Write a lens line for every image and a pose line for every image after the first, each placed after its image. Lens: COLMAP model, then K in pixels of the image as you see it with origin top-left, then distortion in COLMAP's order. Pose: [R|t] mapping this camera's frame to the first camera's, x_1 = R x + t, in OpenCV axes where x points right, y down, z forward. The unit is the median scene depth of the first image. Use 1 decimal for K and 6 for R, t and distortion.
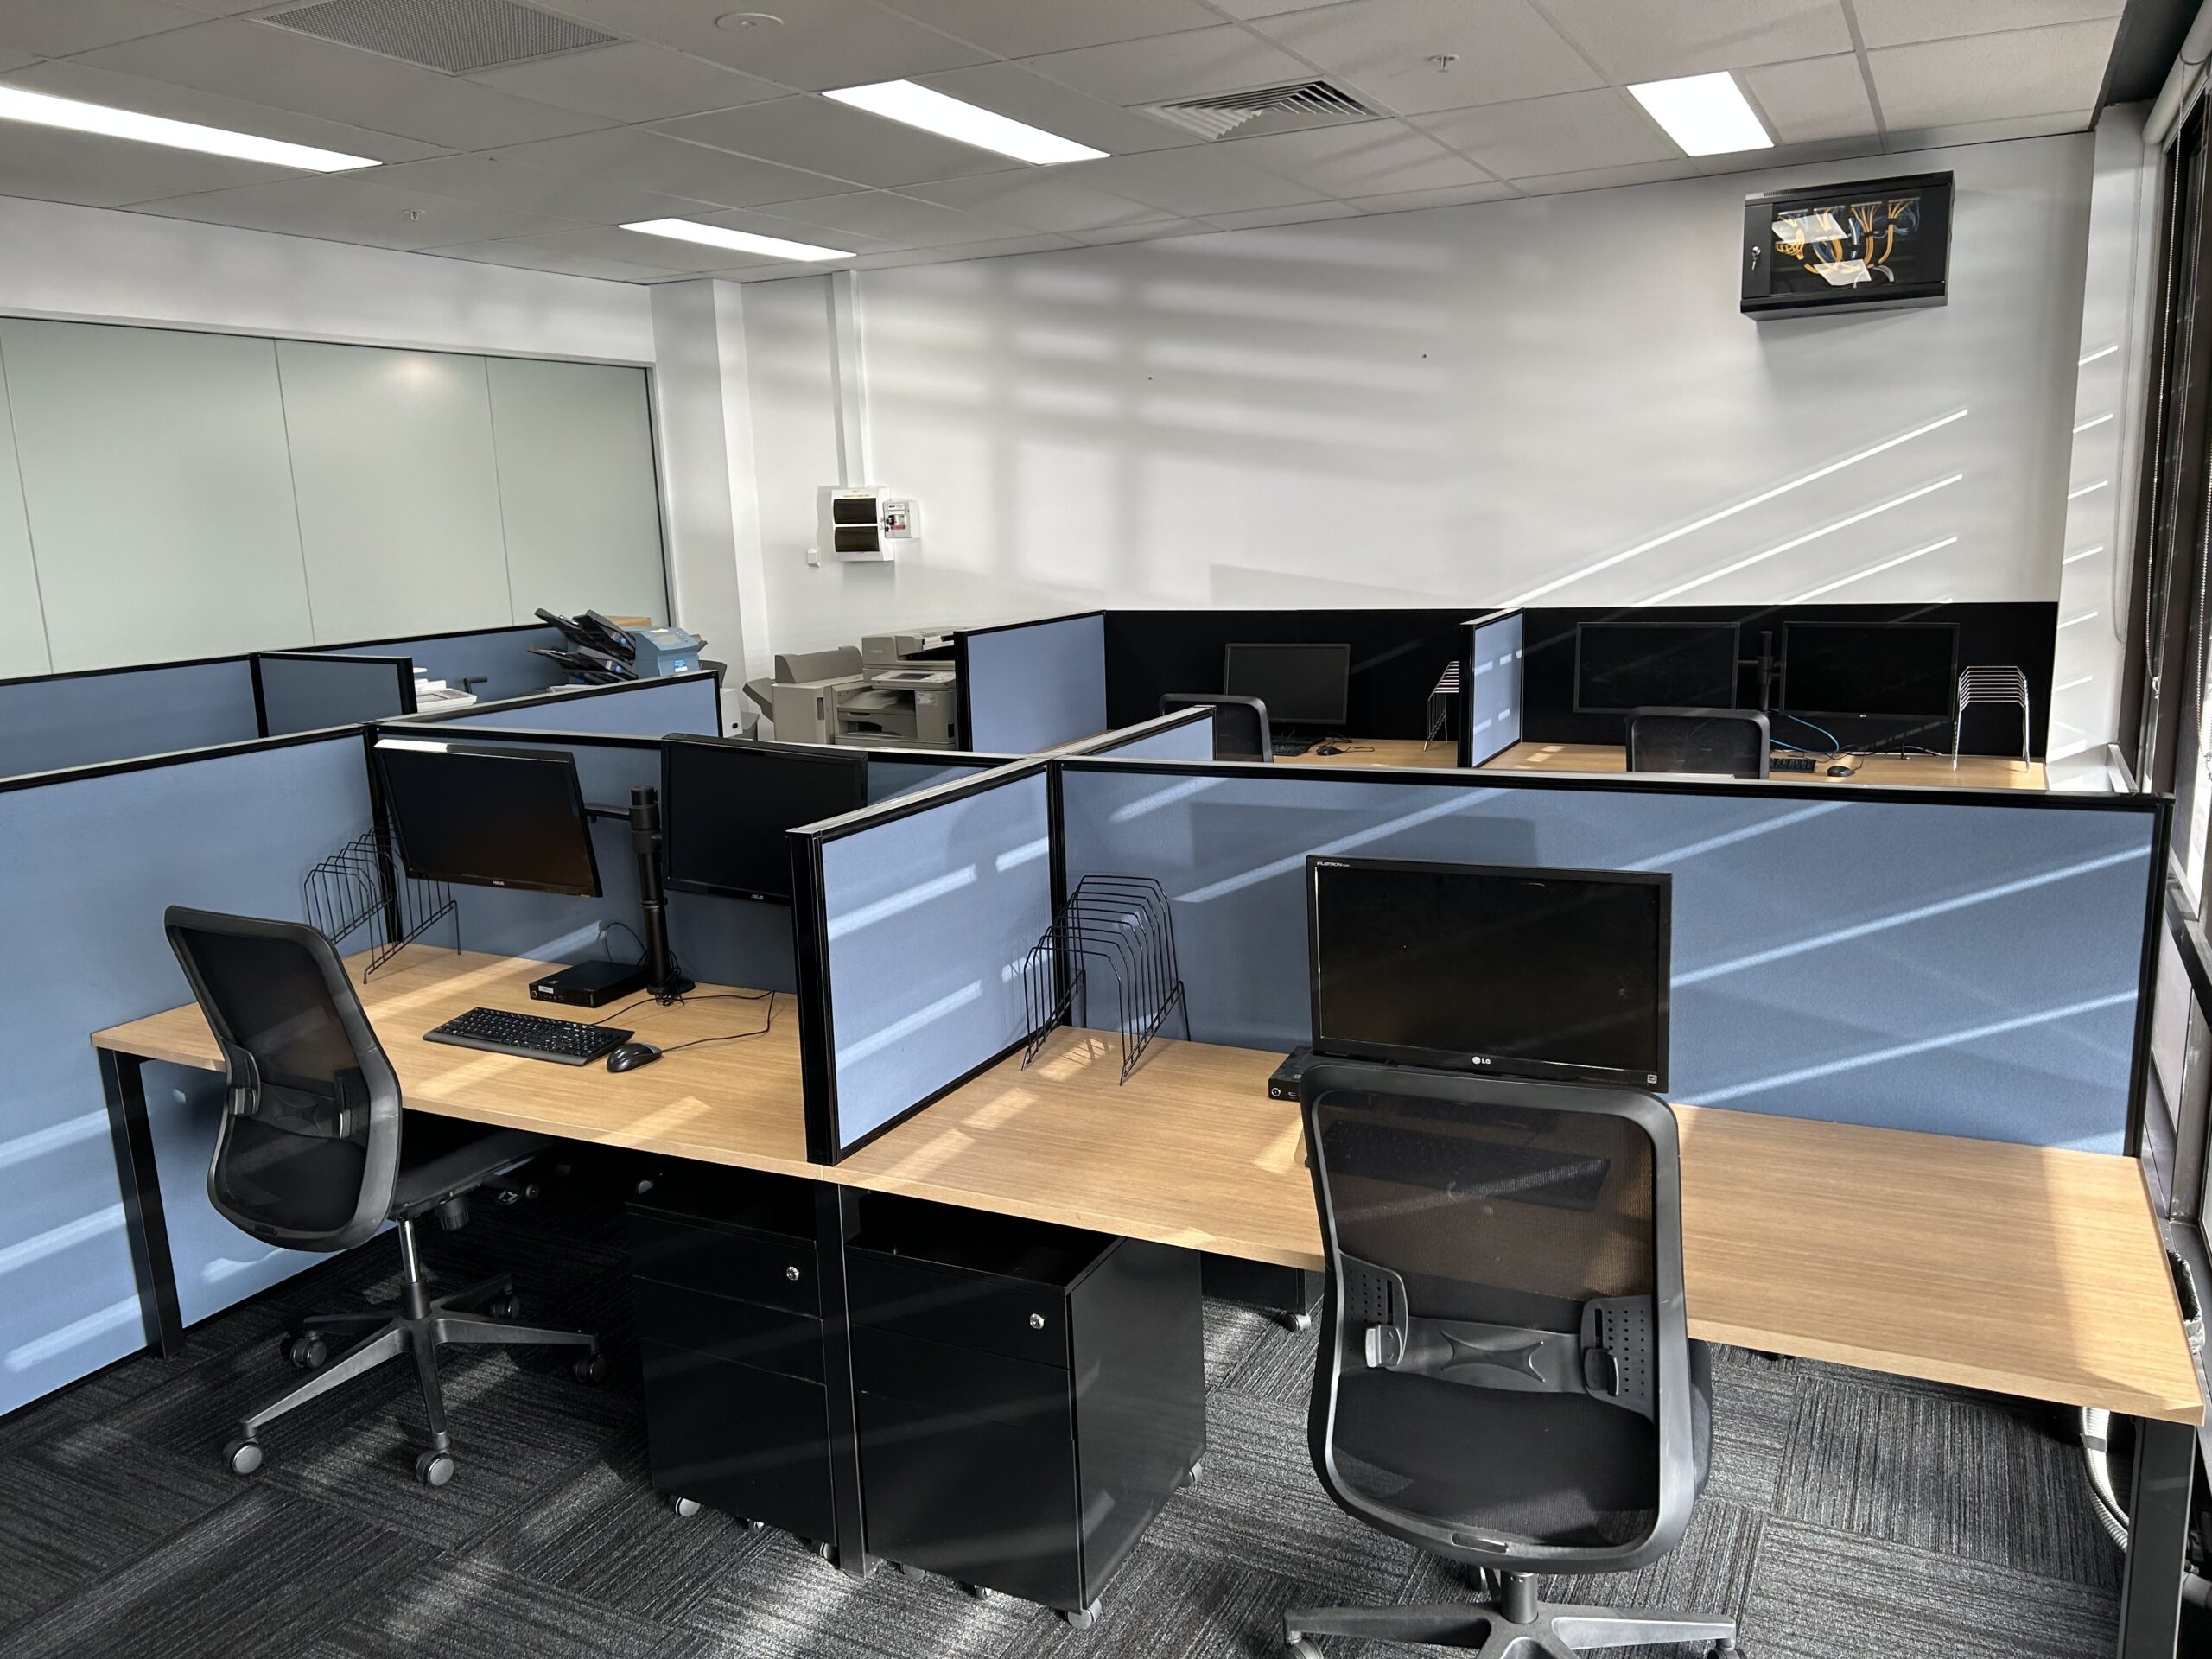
lens RADIAL K [[1672.7, 0, 1114.6], [0, 1672.7, 842.7], [0, 0, 1]] dist [0.073011, -0.083932]
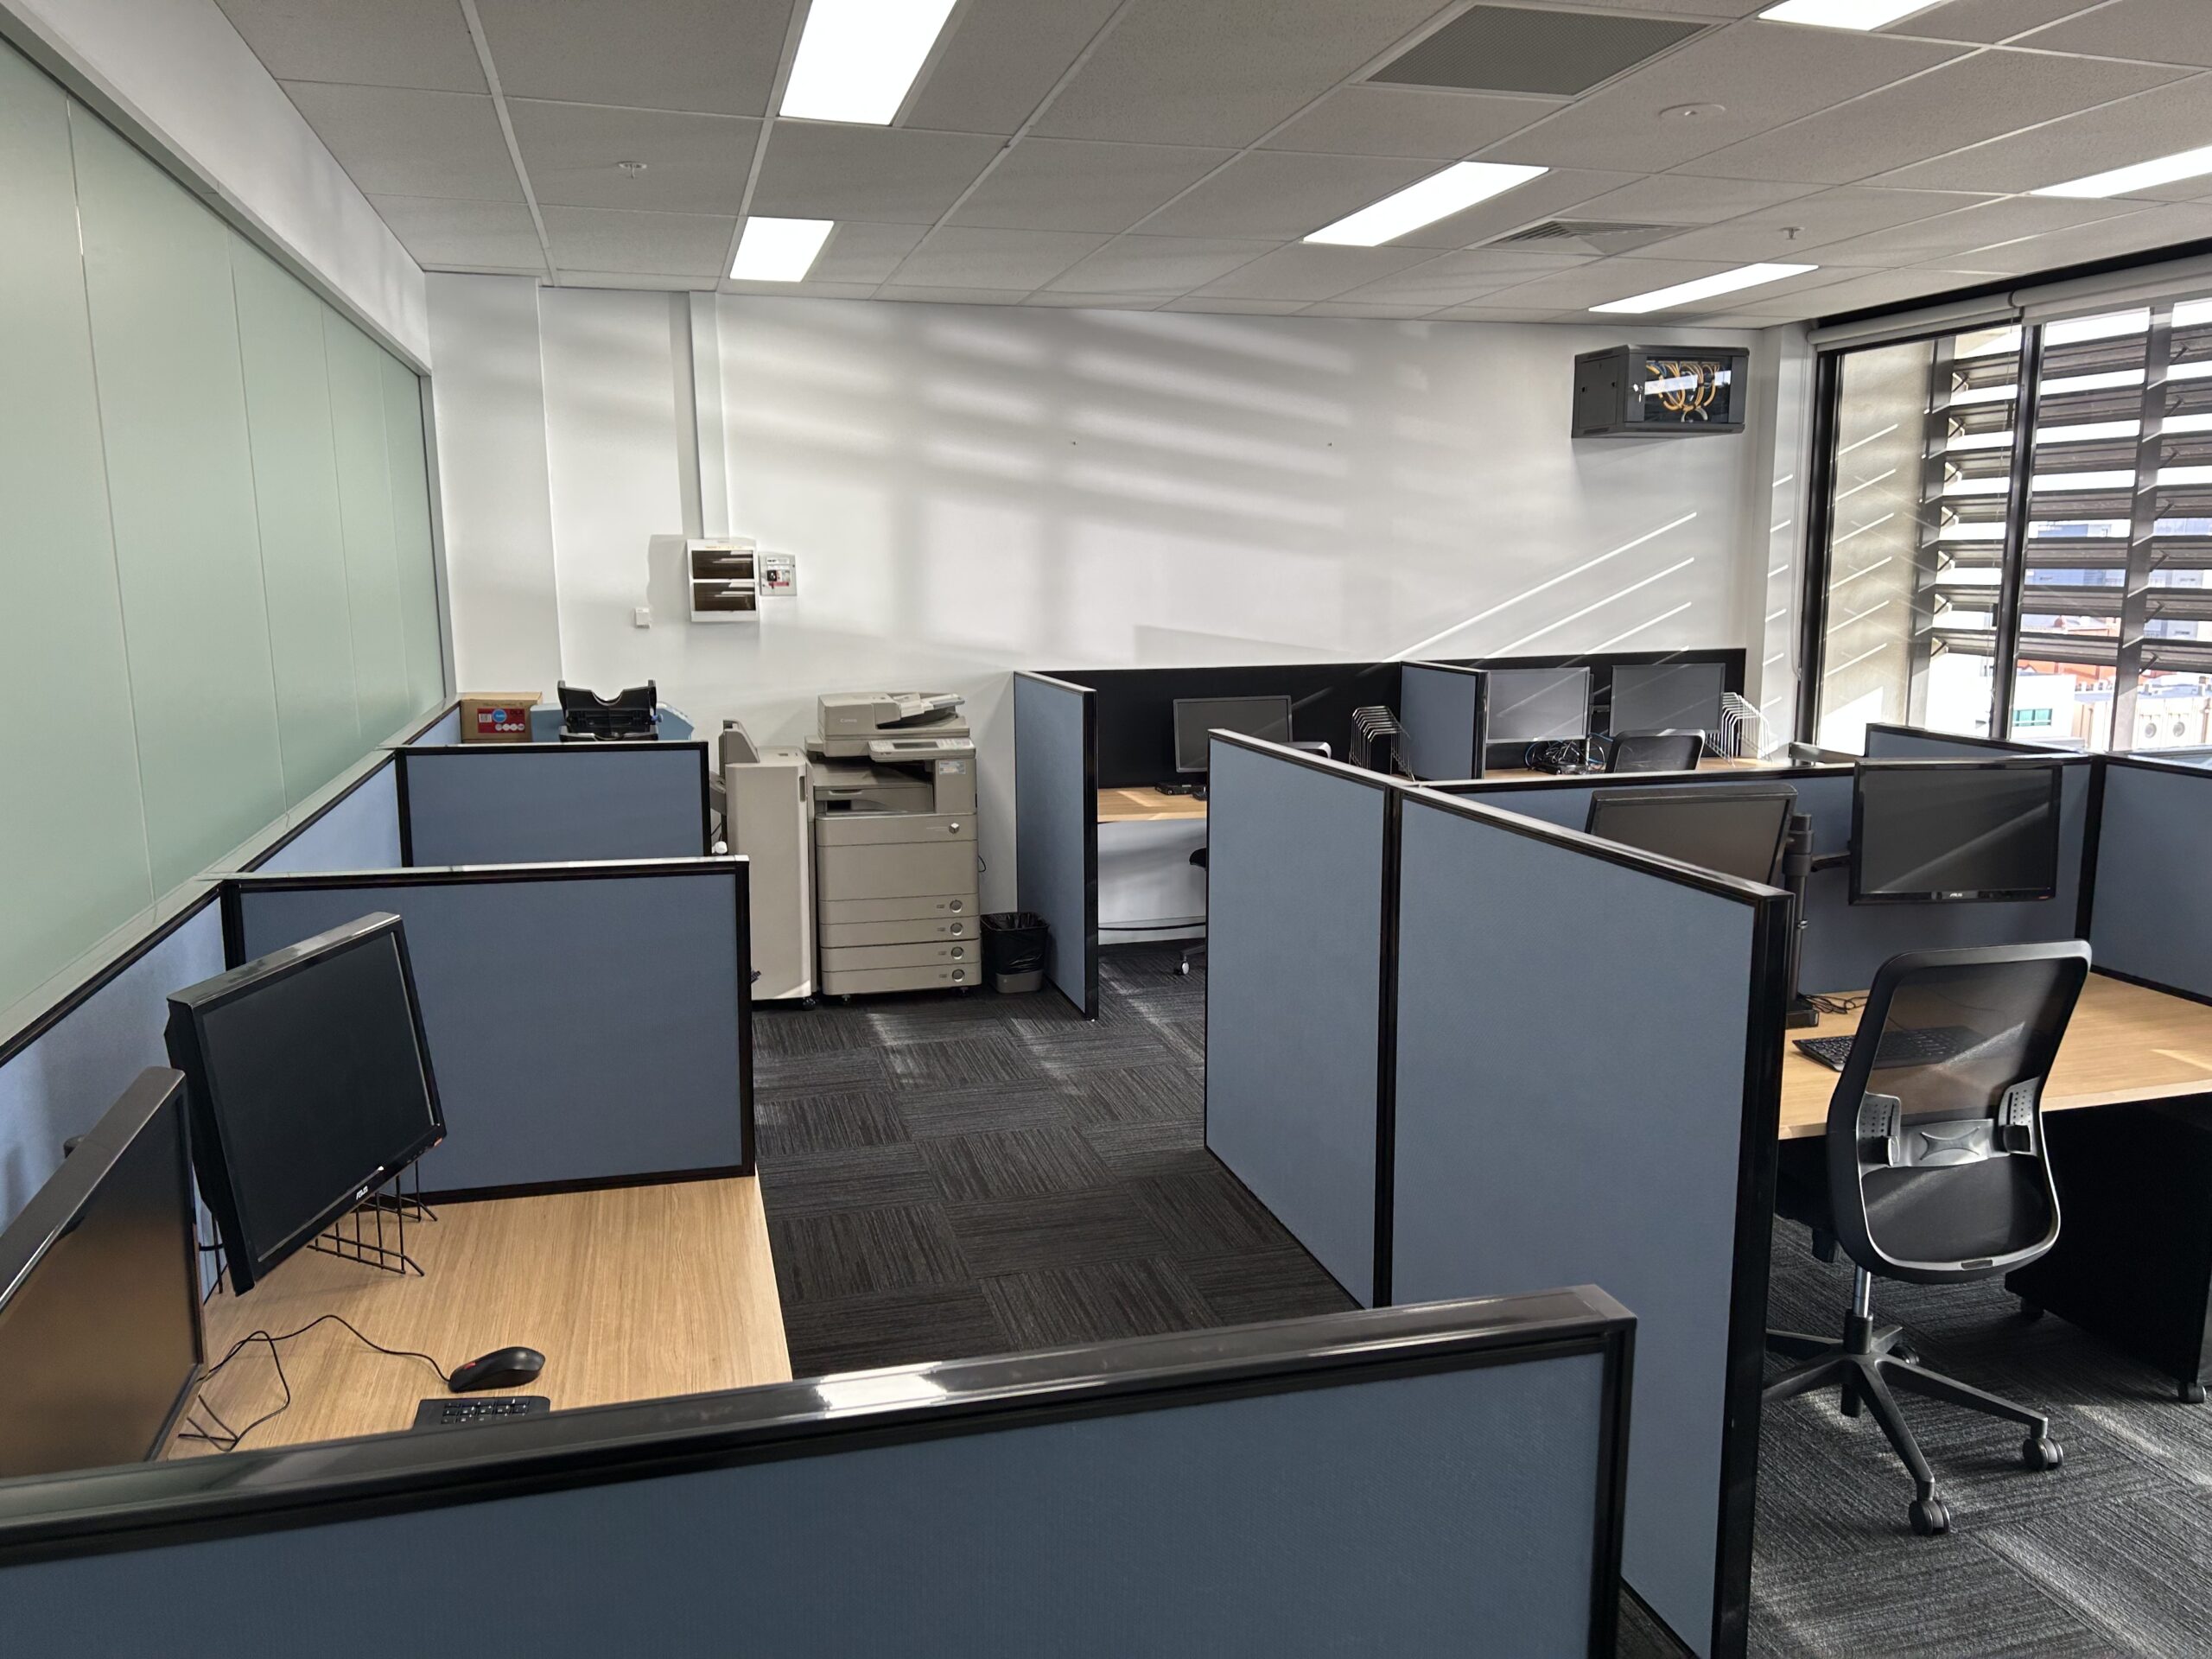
lens RADIAL K [[1672.7, 0, 1098.8], [0, 1672.7, 874.5], [0, 0, 1]] dist [0.073011, -0.083932]
pose [[0.734125, -0.100838, 0.671485, -1.268883], [0.116579, 0.992945, 0.021658, -0.067893], [-0.668932, 0.062381, 0.740702, 0.467595]]
